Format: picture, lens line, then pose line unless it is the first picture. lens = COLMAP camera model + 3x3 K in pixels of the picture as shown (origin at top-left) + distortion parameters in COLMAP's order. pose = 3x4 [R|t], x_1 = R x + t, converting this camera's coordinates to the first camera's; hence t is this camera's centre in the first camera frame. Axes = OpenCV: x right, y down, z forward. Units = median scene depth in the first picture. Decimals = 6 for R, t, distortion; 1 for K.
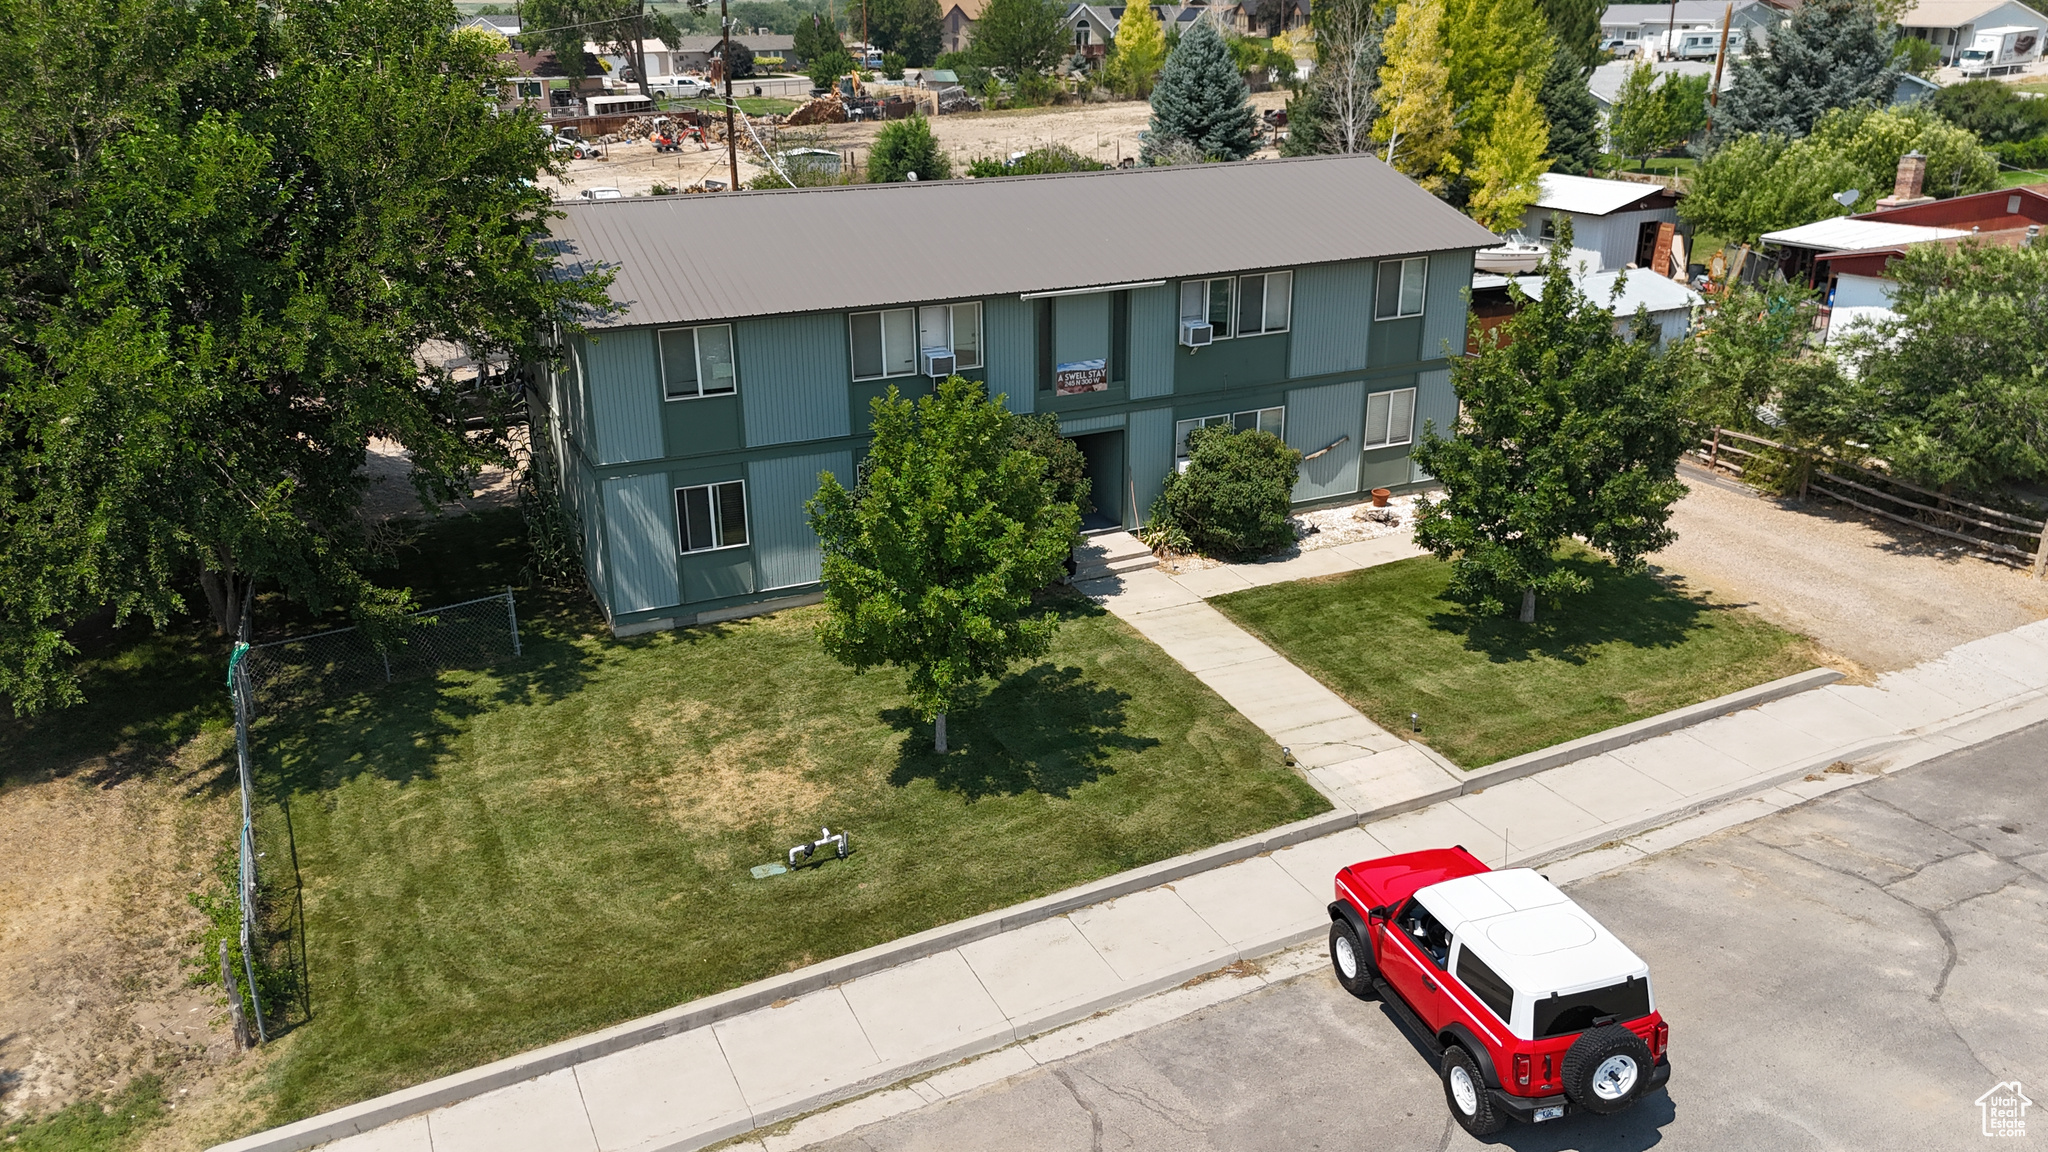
lens RADIAL K [[1512.5, 0, 1016.5], [0, 1512.5, 584.7], [0, 0, 1]] dist [0.049186, -0.048394]
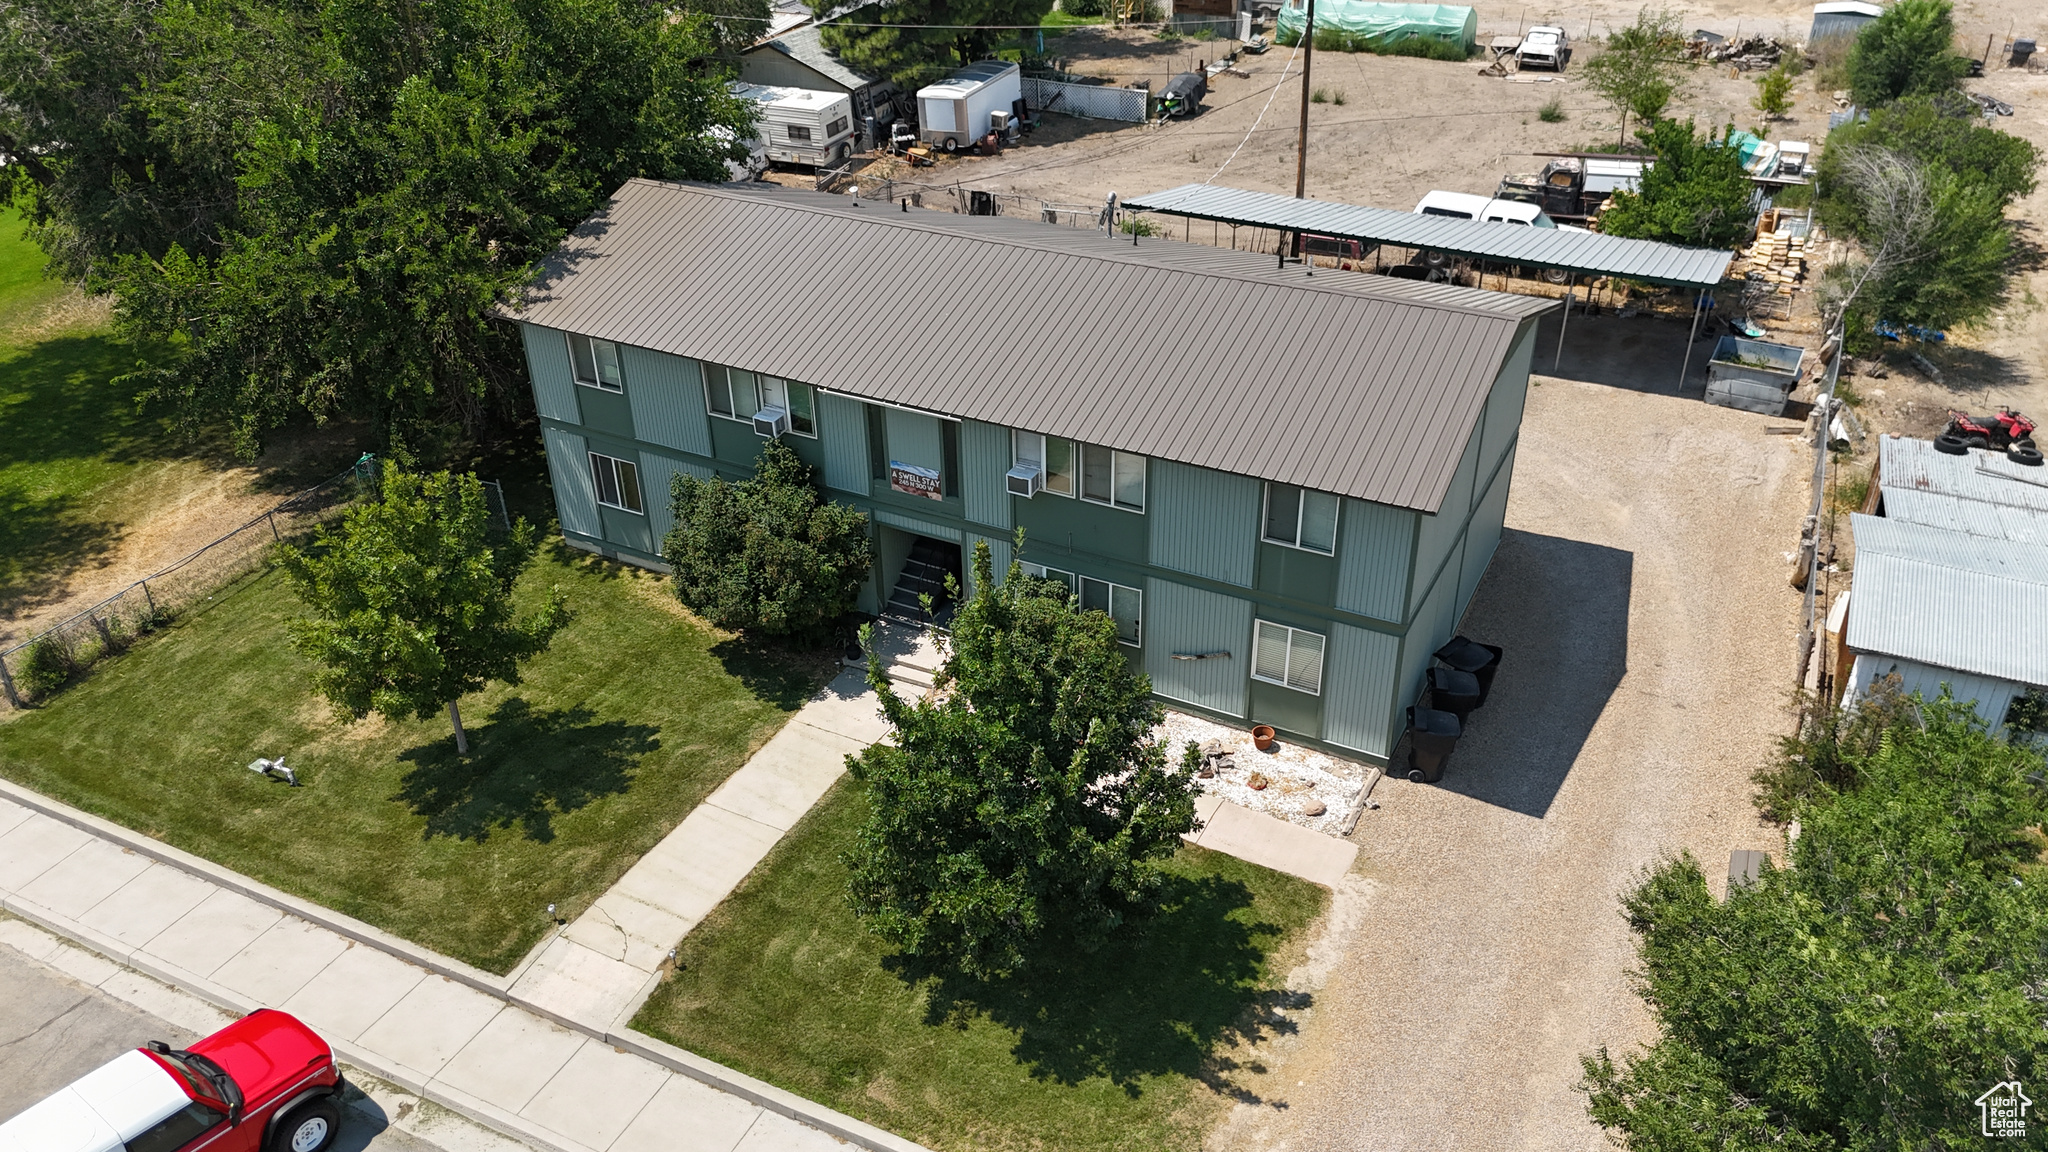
lens RADIAL K [[1521.5, 0, 1024.0], [0, 1521.5, 576.0], [0, 0, 1]] dist [0.058227, -0.053066]
pose [[0.610133, 0.407668, -0.679371, 0.879485], [-0.277519, 0.913108, 0.298690, -0.447030], [0.742106, 0.006298, 0.670253, 0.454878]]
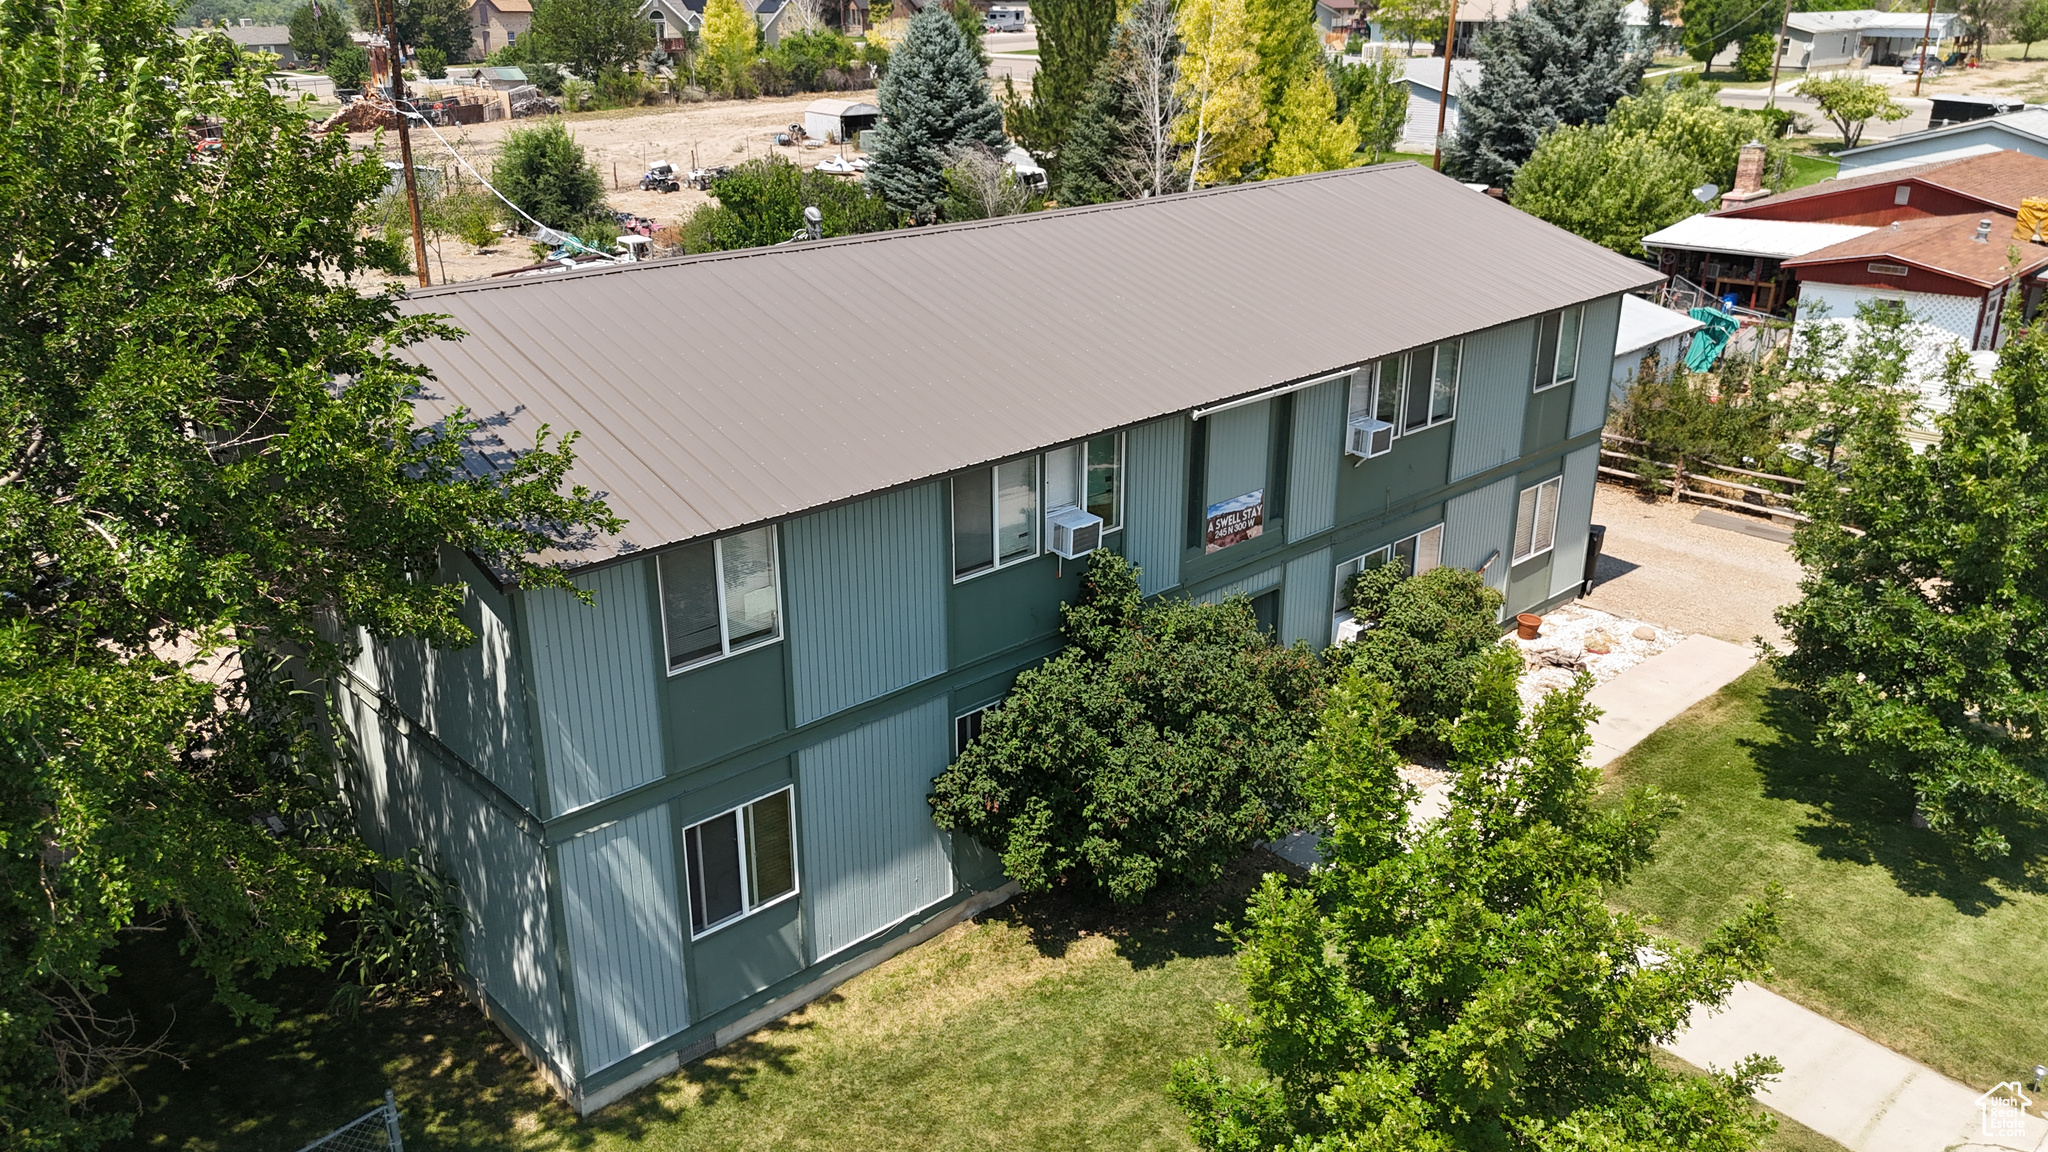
lens RADIAL K [[1525.4, 0, 1024.0], [0, 1525.4, 576.0], [0, 0, 1]] dist [0.035102, -0.009112]
pose [[0.952076, -0.104171, 0.287575, -0.263968], [0.106046, 0.994320, 0.009093, -0.147670], [-0.286889, 0.021839, 0.957715, 0.460590]]
